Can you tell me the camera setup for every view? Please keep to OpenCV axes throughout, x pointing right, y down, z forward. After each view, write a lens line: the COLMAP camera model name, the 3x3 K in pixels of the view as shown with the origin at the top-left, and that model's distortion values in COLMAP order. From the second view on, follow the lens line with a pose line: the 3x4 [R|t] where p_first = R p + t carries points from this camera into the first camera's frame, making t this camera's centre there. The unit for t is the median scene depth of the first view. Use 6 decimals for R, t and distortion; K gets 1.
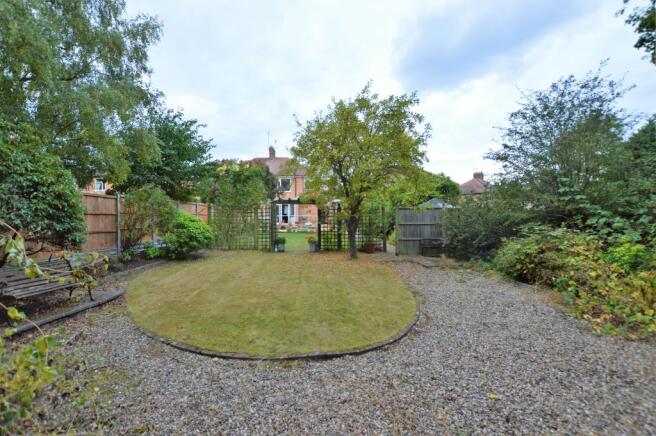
lens RADIAL K [[296.6, 0, 328.1], [0, 296.6, 217.0], [0, 0, 1]] dist [-0.022439, -0.000333]
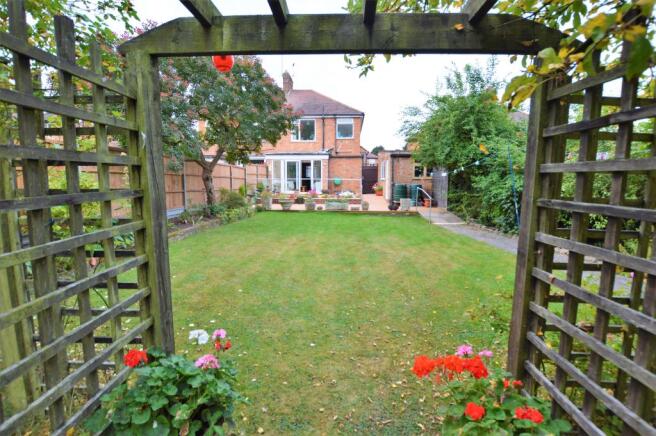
lens RADIAL K [[296.6, 0, 327.7], [0, 296.6, 216.9], [0, 0, 1]] dist [-0.022439, -0.000333]
pose [[0.995614, 0.021140, -0.091137, -0.045457], [-0.010588, 0.993338, 0.114748, 0.002594], [0.092956, -0.113280, 0.989205, 0.411321]]
